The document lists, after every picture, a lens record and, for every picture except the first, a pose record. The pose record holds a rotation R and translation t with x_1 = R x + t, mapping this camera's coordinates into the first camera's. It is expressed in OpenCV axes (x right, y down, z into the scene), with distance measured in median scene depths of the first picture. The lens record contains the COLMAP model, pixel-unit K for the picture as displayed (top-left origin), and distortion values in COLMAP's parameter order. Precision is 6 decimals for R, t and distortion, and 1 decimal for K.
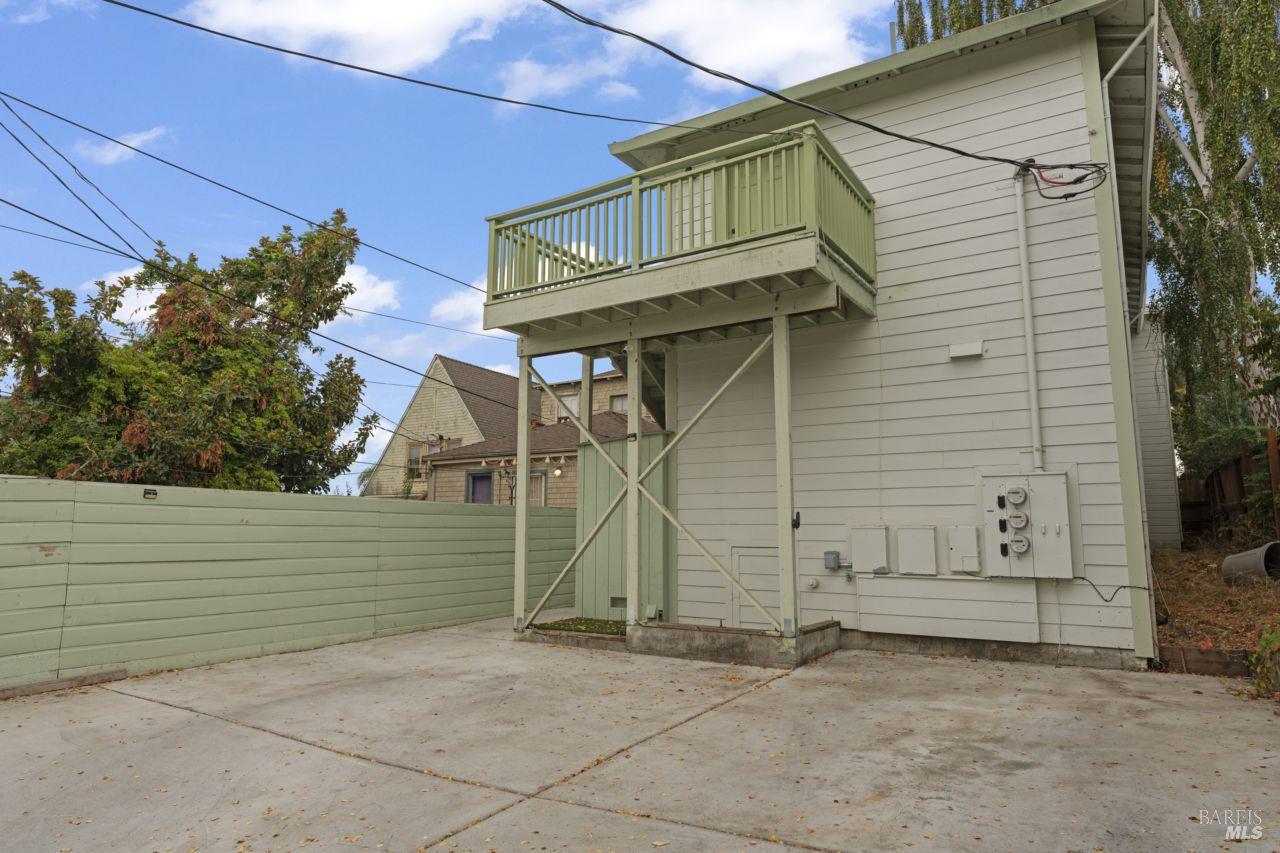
lens RADIAL K [[775.6, 0, 640.0], [0, 775.6, 426.5], [0, 0, 1]] dist [-0.004200, -0.000494]
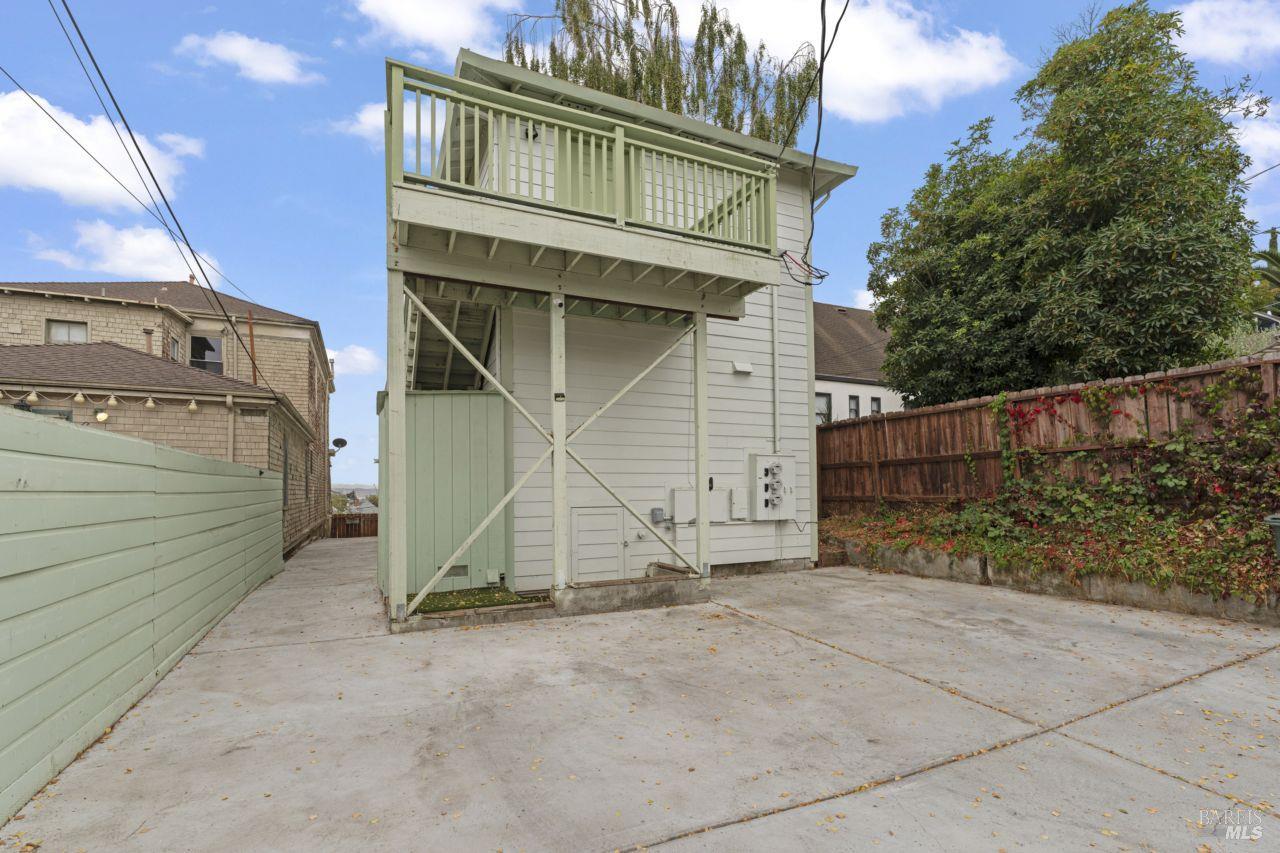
lens RADIAL K [[584.6, 0, 637.5], [0, 584.6, 467.6], [0, 0, 1]] dist [-0.001936, 0.000053]
pose [[0.538173, 0.025449, 0.842450, -0.644341], [-0.105338, 0.993738, 0.037273, 0.072110], [-0.836226, -0.108801, 0.537483, 0.592615]]
